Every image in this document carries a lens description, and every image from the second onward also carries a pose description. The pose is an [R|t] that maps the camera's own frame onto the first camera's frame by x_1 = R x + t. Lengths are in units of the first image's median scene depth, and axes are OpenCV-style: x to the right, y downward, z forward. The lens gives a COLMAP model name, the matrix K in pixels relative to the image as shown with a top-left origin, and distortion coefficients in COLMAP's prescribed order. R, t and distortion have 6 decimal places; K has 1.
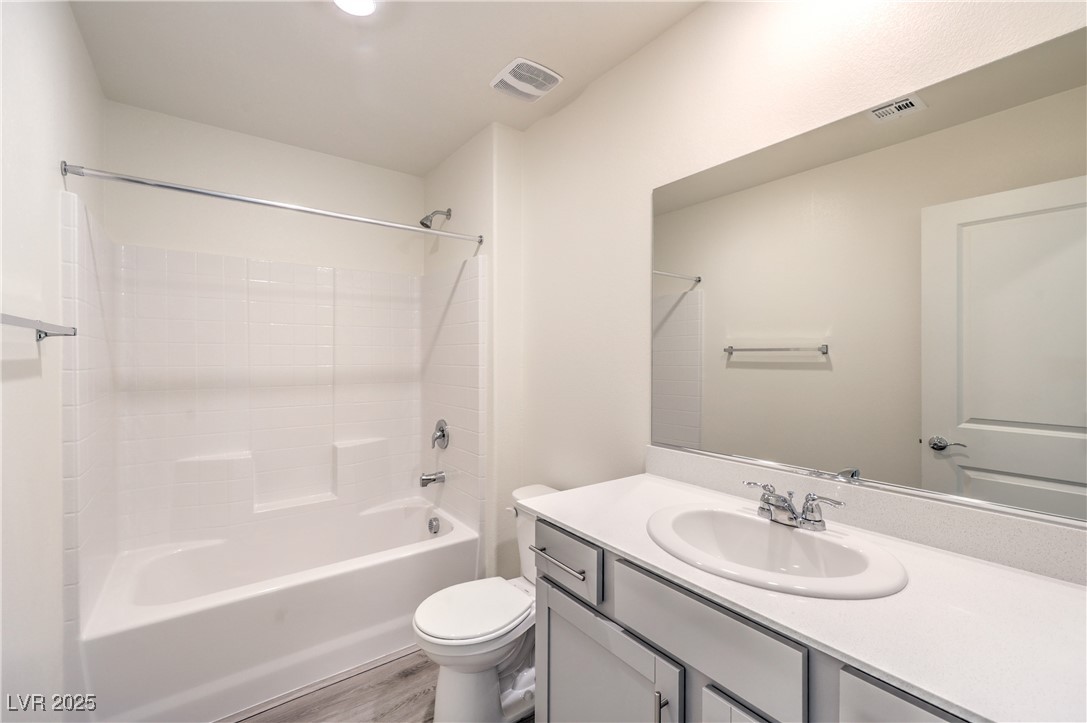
lens RADIAL K [[466.5, 0, 527.3], [0, 466.5, 355.6], [0, 0, 1]] dist [-0.000354, -0.000114]
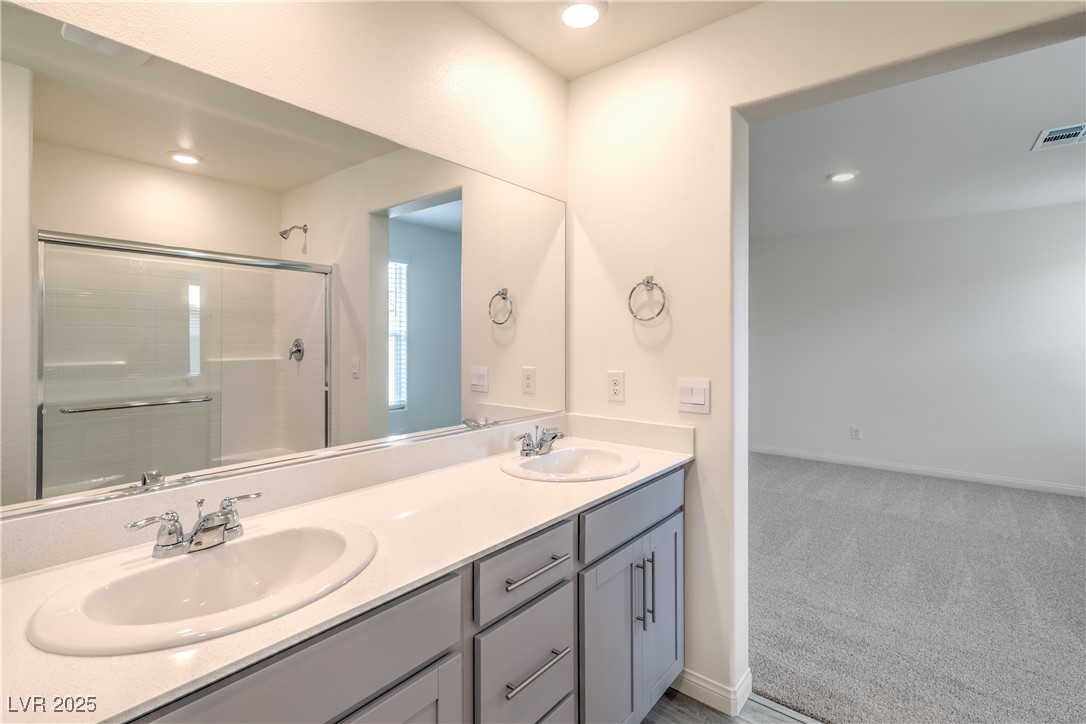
lens RADIAL K [[509.3, 0, 548.2], [0, 509.3, 342.6], [0, 0, 1]] dist [0.001164, -0.000051]
pose [[-0.282834, -0.001523, 0.959168, -0.496704], [-0.002021, 0.999997, 0.000992, 0.003039], [-0.959167, -0.001658, -0.282836, 0.718009]]
